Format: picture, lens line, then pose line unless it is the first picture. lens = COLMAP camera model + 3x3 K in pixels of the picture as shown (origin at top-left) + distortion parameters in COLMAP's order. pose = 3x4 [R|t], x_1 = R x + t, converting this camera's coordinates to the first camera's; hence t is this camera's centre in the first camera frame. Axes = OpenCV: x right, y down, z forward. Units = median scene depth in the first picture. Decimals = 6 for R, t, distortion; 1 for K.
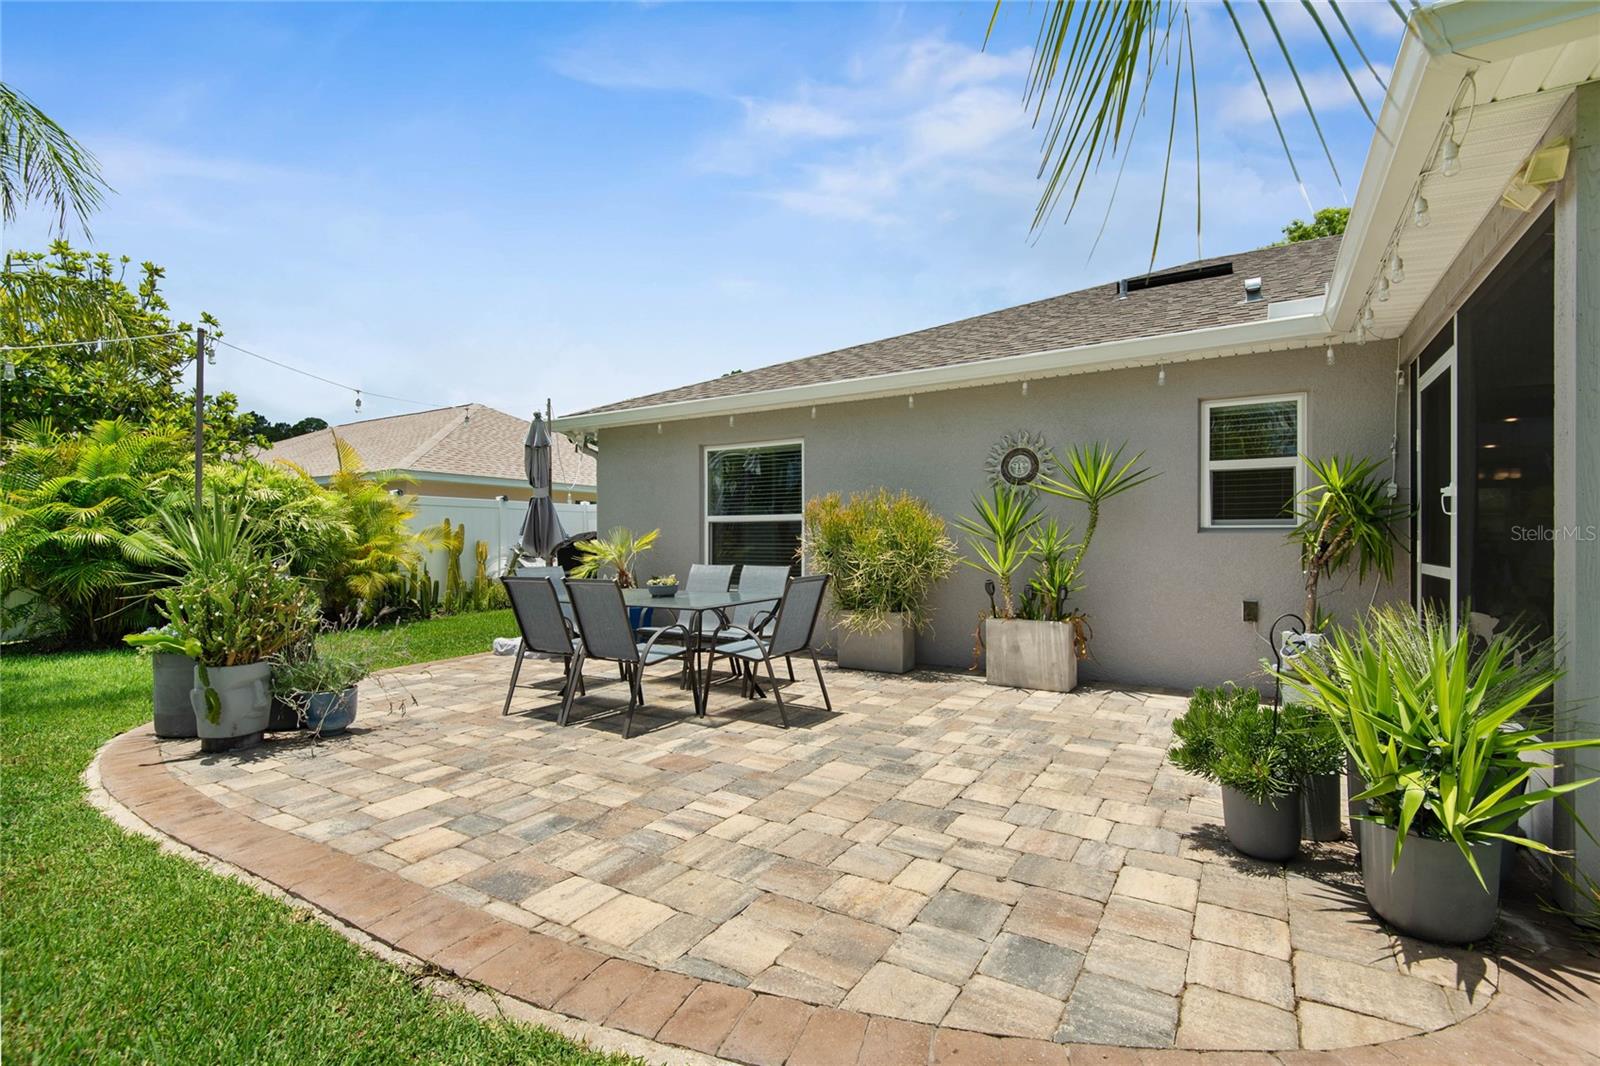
lens RADIAL K [[714.5, 0, 800.0], [0, 714.5, 533.0], [0, 0, 1]] dist [0.019665, -0.011210]
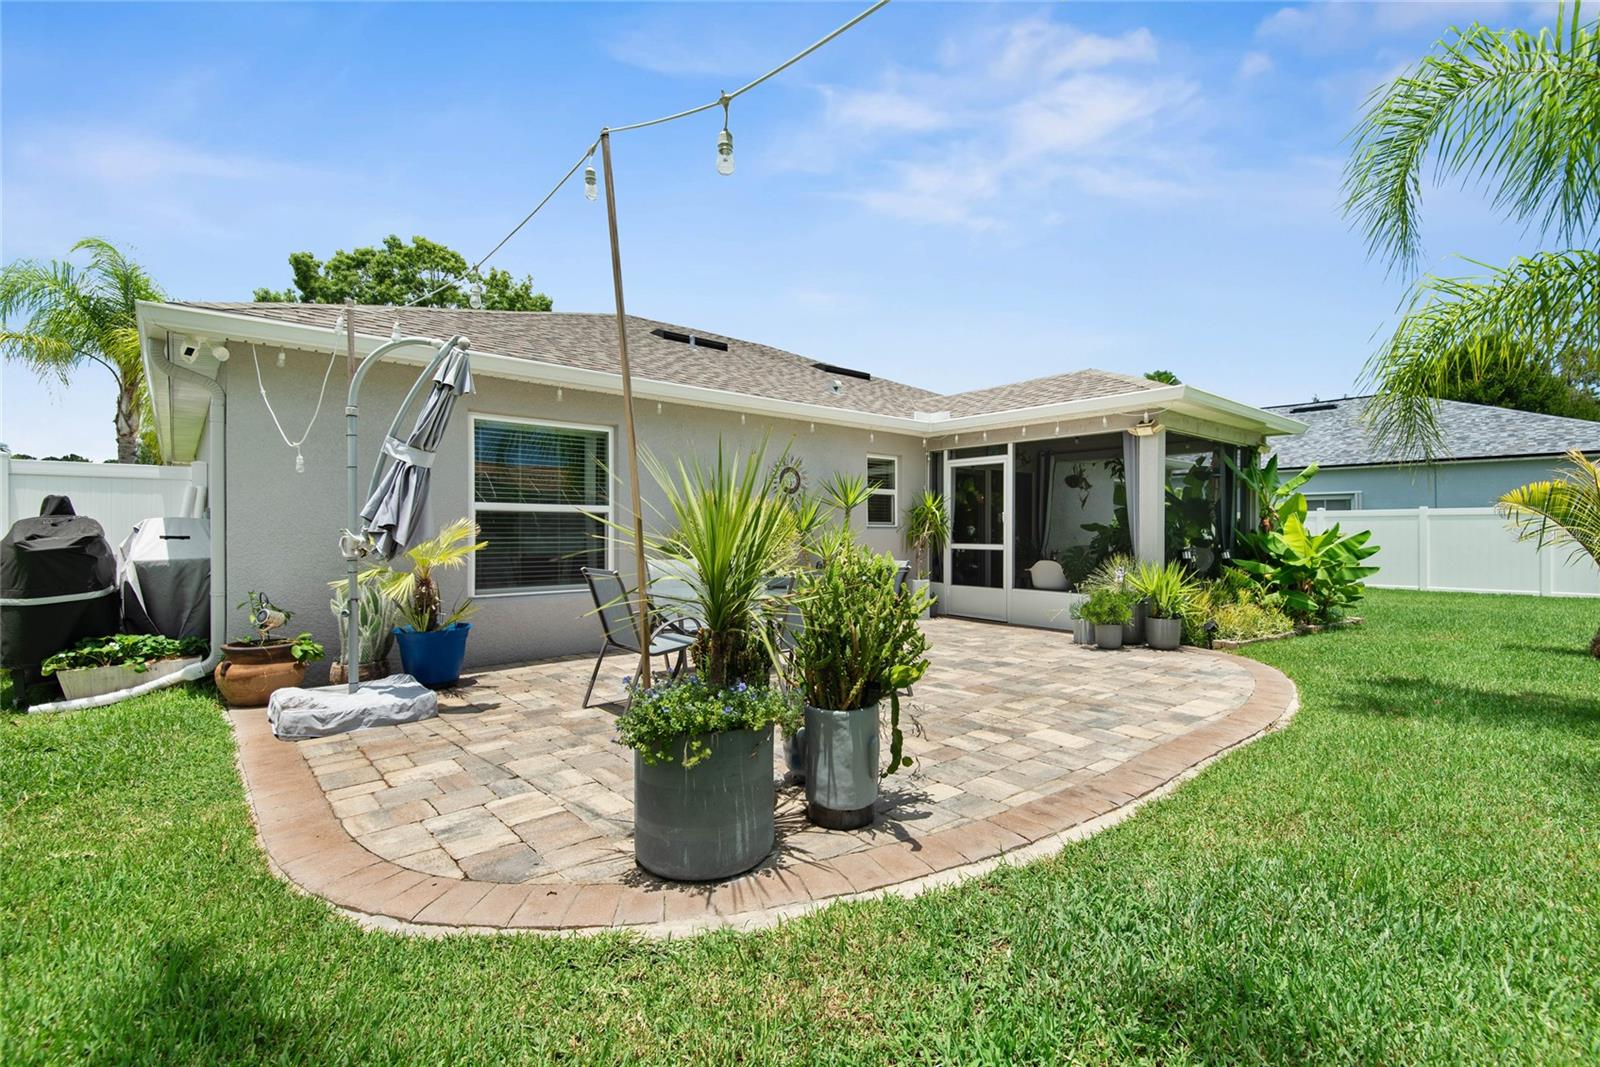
lens RADIAL K [[714.5, 0, 800.0], [0, 714.5, 533.5], [0, 0, 1]] dist [0.019665, -0.011210]
pose [[0.315497, 0.001311, 0.948926, -1.653344], [-0.006877, 0.999976, 0.000905, 0.013376], [-0.948902, -0.006812, 0.315498, 0.908230]]
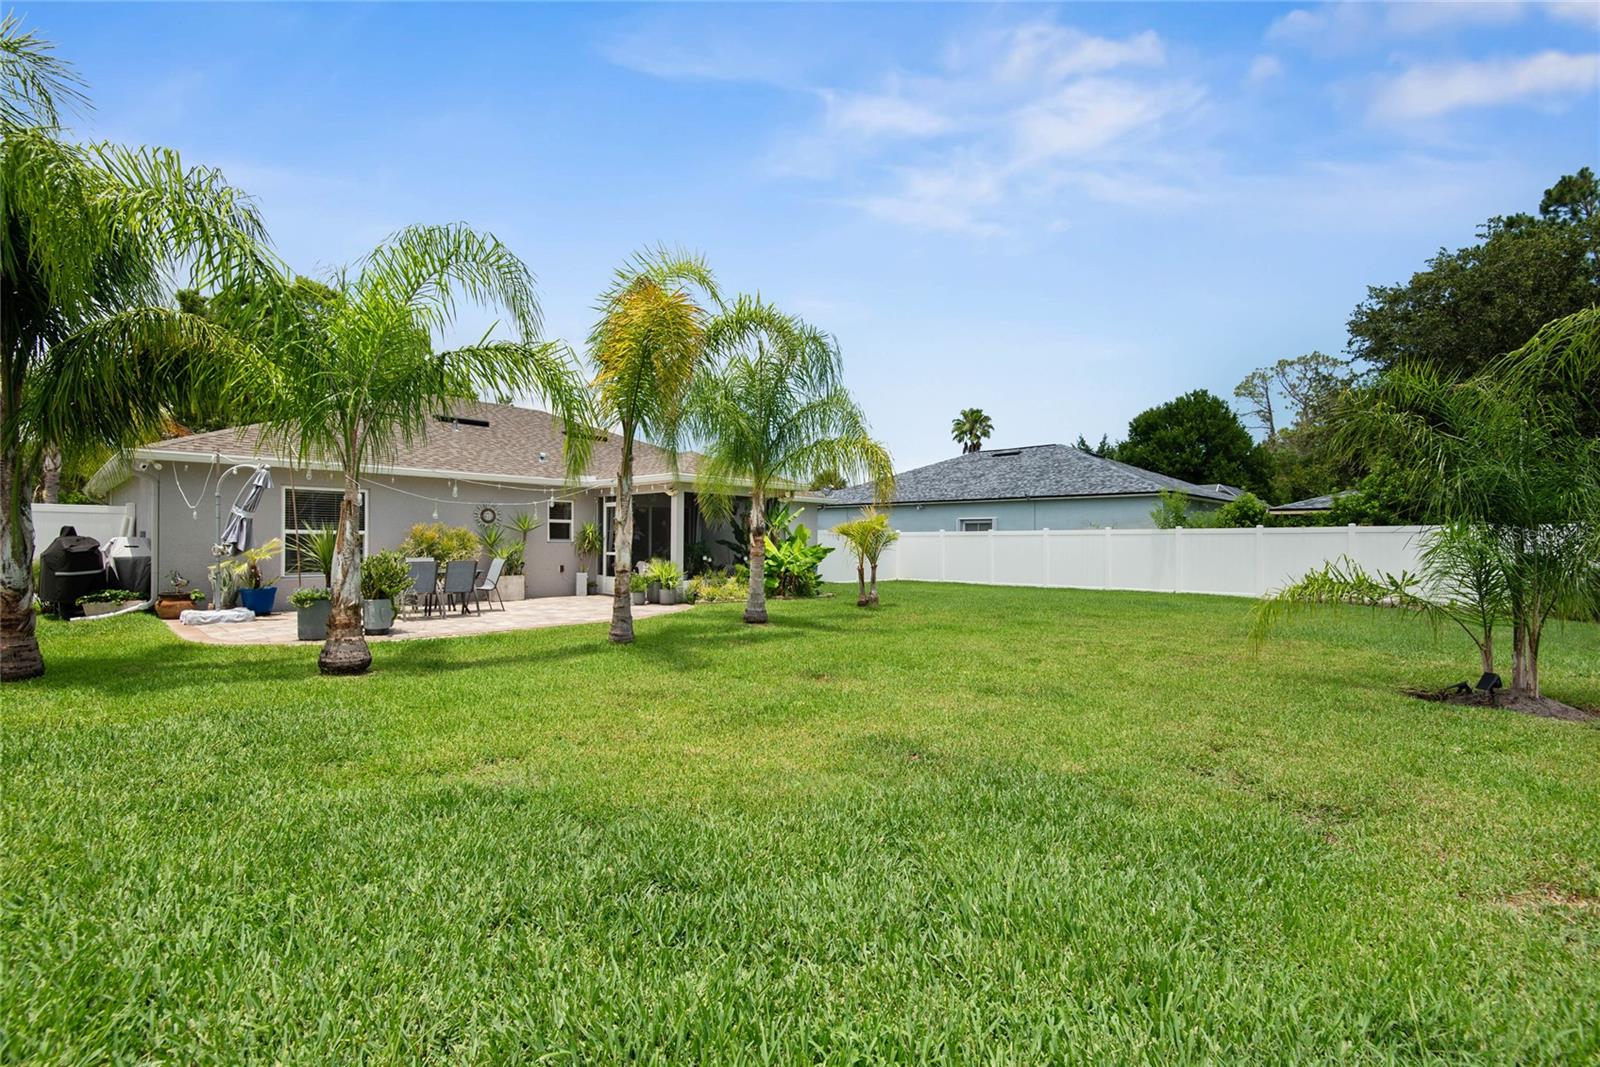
lens RADIAL K [[714.5, 0, 800.0], [0, 714.5, 533.5], [0, 0, 1]] dist [0.019665, -0.011210]
pose [[0.215931, 0.016543, 0.976268, -3.121275], [-0.011925, 0.999827, -0.014304, -0.016127], [-0.976336, -0.008553, 0.216091, -0.974148]]
